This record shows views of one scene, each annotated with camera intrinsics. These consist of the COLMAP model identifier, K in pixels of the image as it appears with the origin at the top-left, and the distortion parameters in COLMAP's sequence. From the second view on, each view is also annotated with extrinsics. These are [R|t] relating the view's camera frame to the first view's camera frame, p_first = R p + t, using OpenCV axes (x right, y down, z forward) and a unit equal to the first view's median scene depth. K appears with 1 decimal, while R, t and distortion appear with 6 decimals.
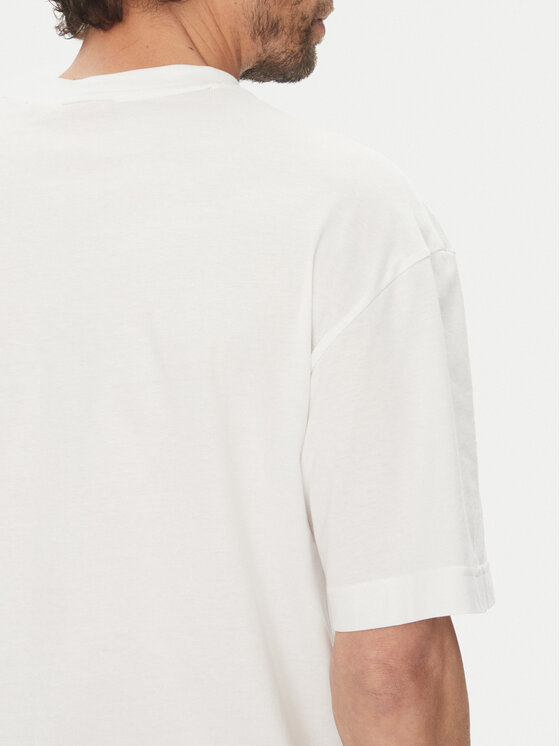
lens RADIAL K [[1458.3, 0, 284.4], [0, 1458.3, 373.9], [0, 0, 1]] dist [-0.006555, 0.000000]
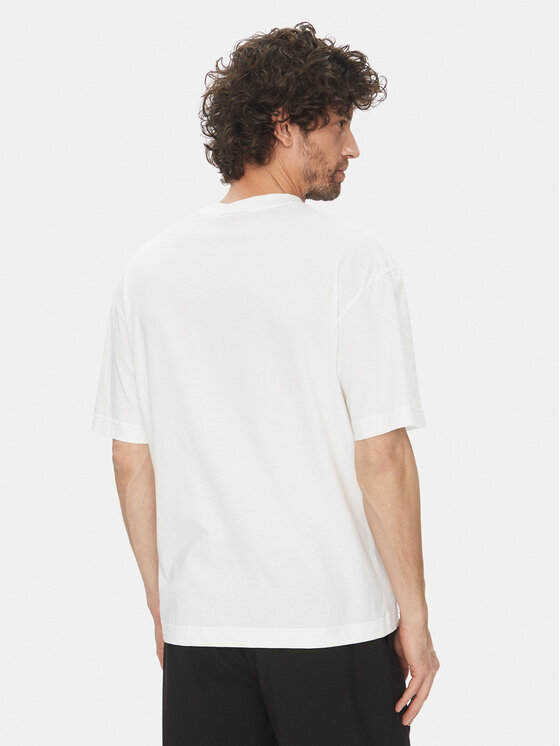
lens RADIAL K [[1458.3, 0, 277.2], [0, 1458.3, 373.1], [0, 0, 1]] dist [-0.006555, 0.000000]
pose [[0.998884, -0.045600, -0.012266, -0.051983], [0.044561, 0.996212, -0.074671, 0.235212], [0.015625, 0.074041, 0.997133, -1.241742]]
